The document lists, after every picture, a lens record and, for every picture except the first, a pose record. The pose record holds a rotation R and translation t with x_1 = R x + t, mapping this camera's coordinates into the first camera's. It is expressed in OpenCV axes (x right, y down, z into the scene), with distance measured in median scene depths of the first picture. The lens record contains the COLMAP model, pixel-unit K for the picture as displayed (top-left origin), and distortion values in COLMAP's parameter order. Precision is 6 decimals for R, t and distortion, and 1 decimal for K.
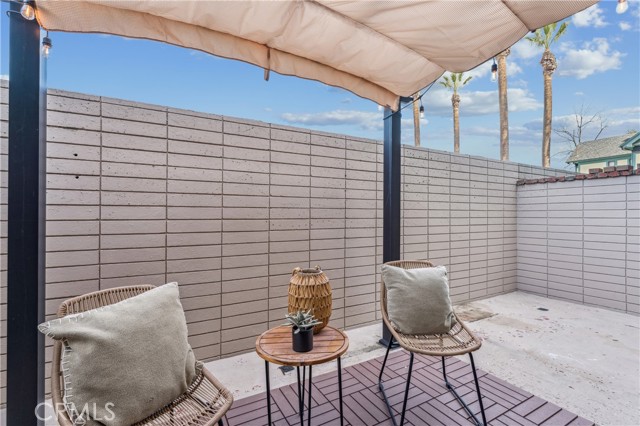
lens RADIAL K [[293.8, 0, 320.7], [0, 293.8, 216.7], [0, 0, 1]] dist [-0.004778, 0.002181]
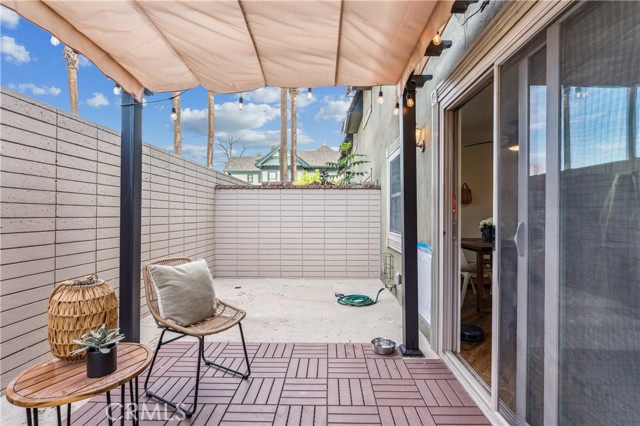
lens RADIAL K [[293.8, 0, 329.2], [0, 293.8, 213.7], [0, 0, 1]] dist [-0.004778, 0.002181]
pose [[0.503555, 0.006988, 0.863935, -0.314344], [-0.002878, 0.999975, -0.006411, -0.000123], [-0.863958, 0.000742, 0.503563, 0.012150]]
